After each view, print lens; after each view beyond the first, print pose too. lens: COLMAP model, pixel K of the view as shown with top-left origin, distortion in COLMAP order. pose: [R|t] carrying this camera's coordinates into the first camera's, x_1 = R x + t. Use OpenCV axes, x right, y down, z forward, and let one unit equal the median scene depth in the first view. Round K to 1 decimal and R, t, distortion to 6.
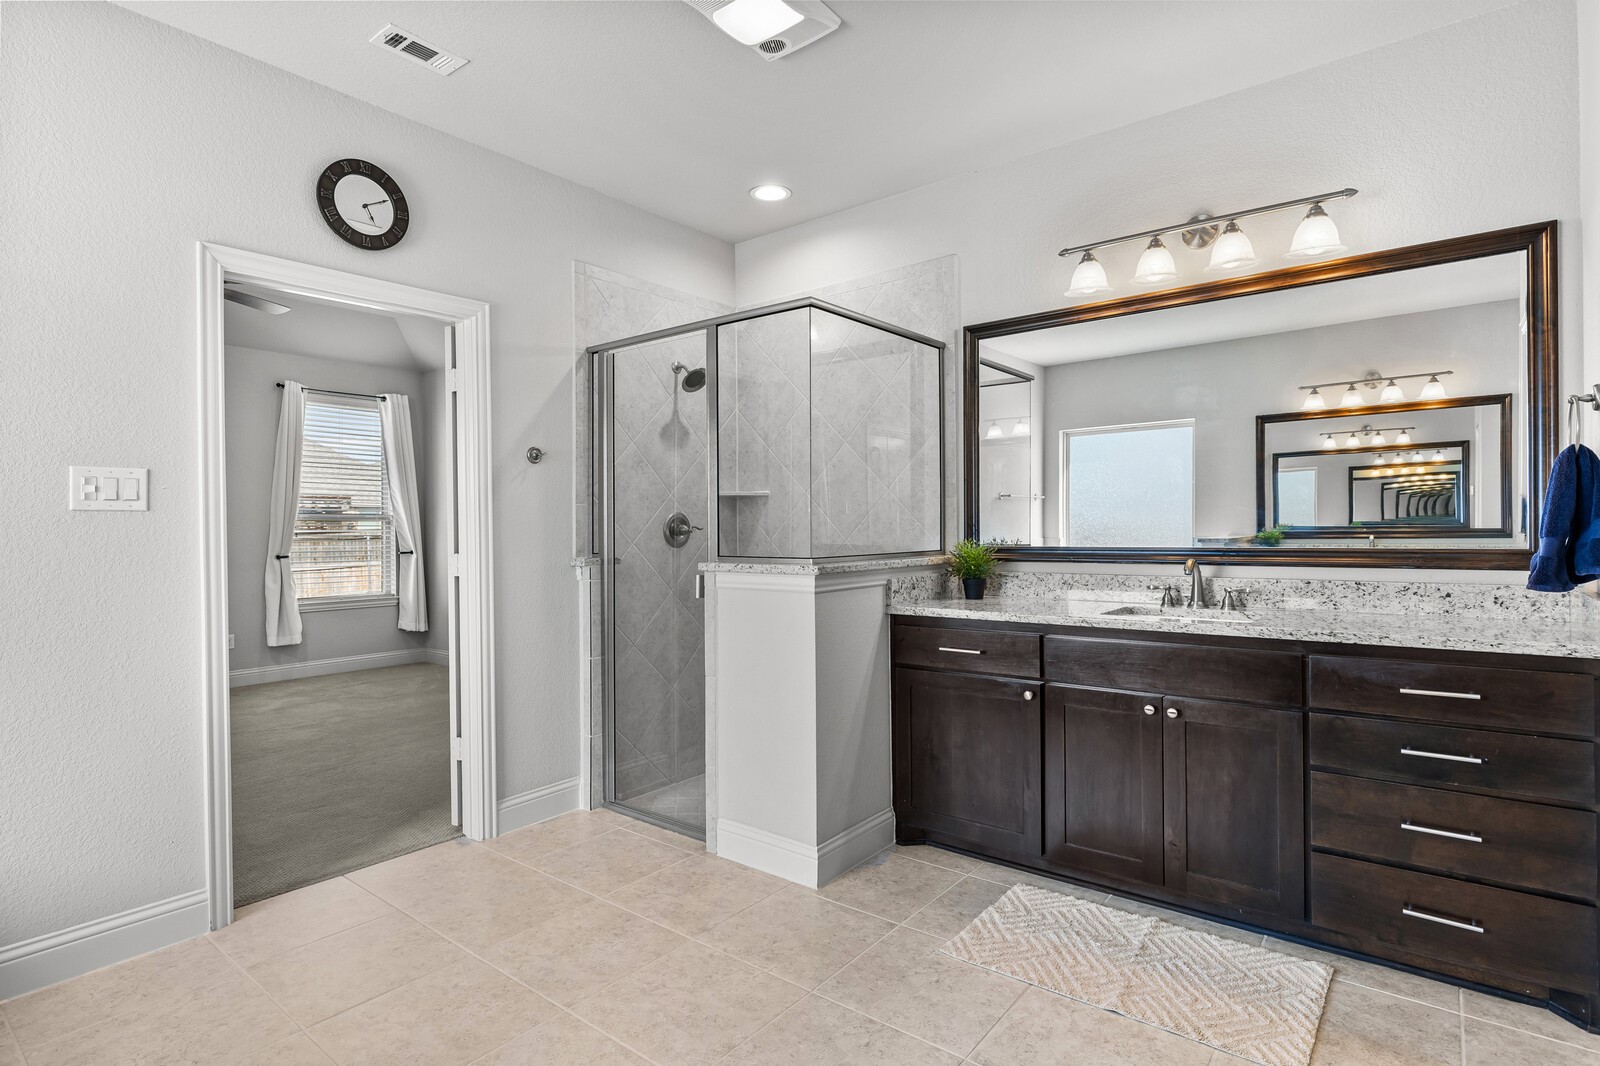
lens RADIAL K [[810.0, 0, 800.0], [0, 810.0, 533.0], [0, 0, 1]] dist [0.000803, 0.000297]
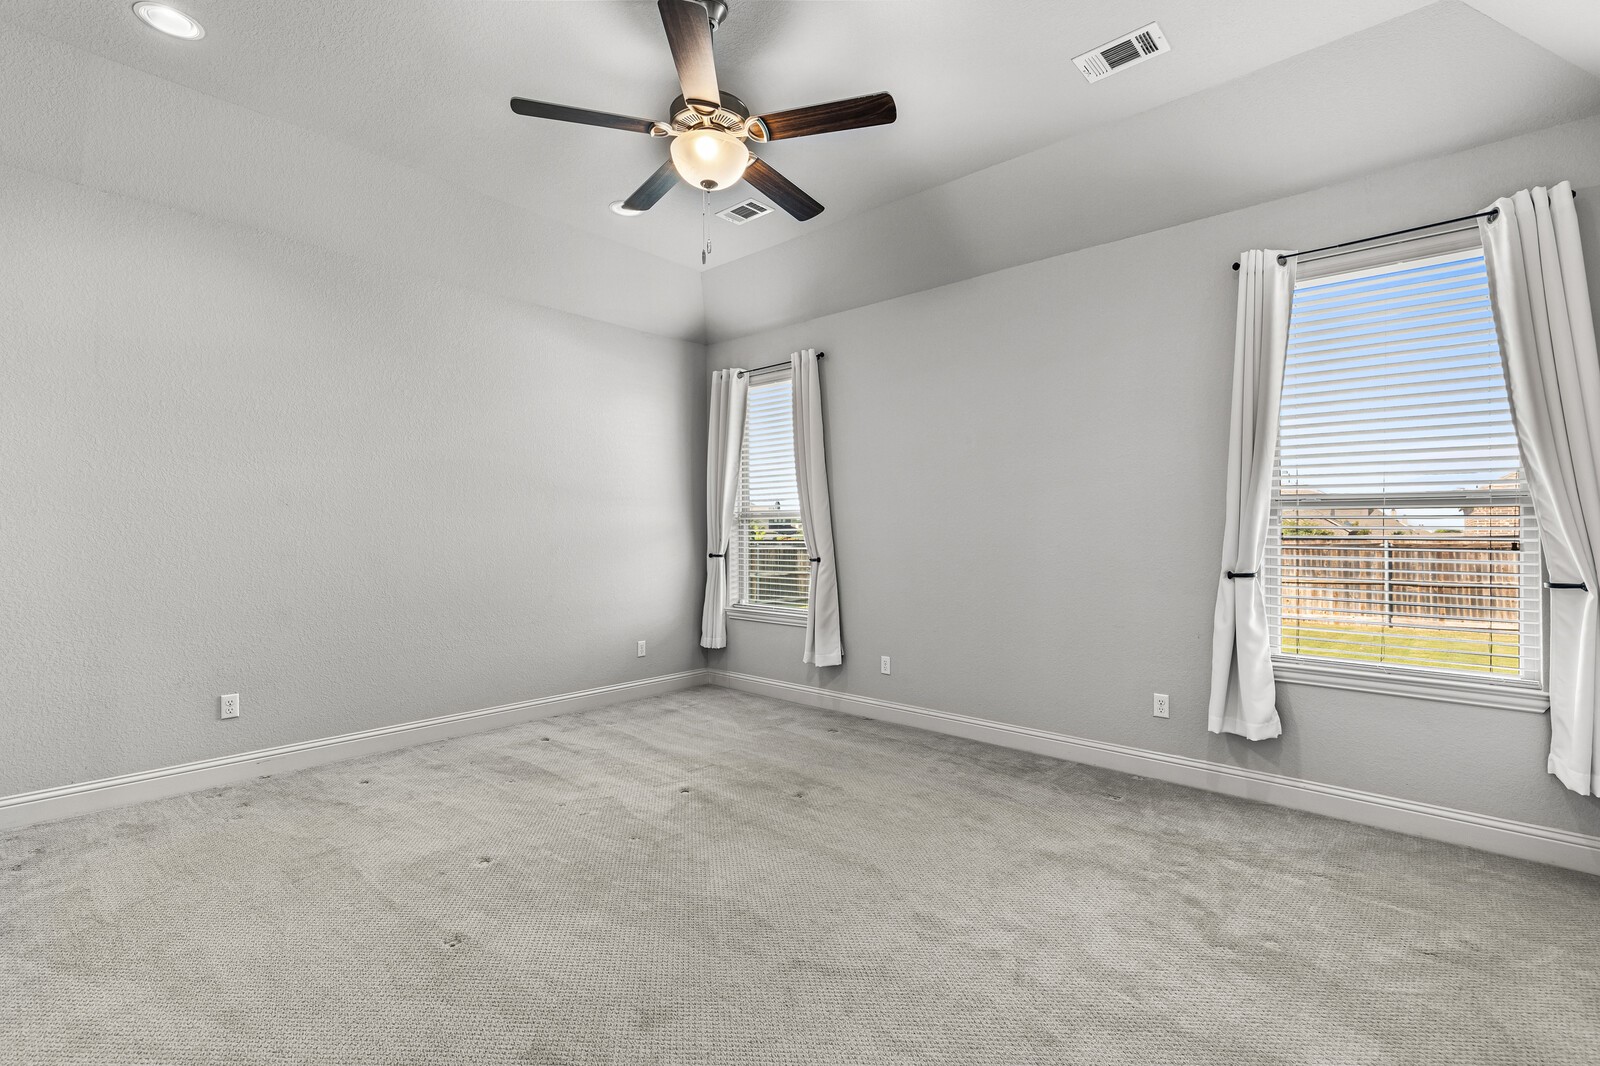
lens RADIAL K [[715.2, 0, 794.5], [0, 715.2, 531.8], [0, 0, 1]] dist [0.002868, -0.000299]
pose [[-0.045840, 0.008146, -0.998916, -0.135544], [-0.009605, 0.999917, 0.008595, -0.001560], [0.998903, 0.009989, -0.045758, 0.711196]]
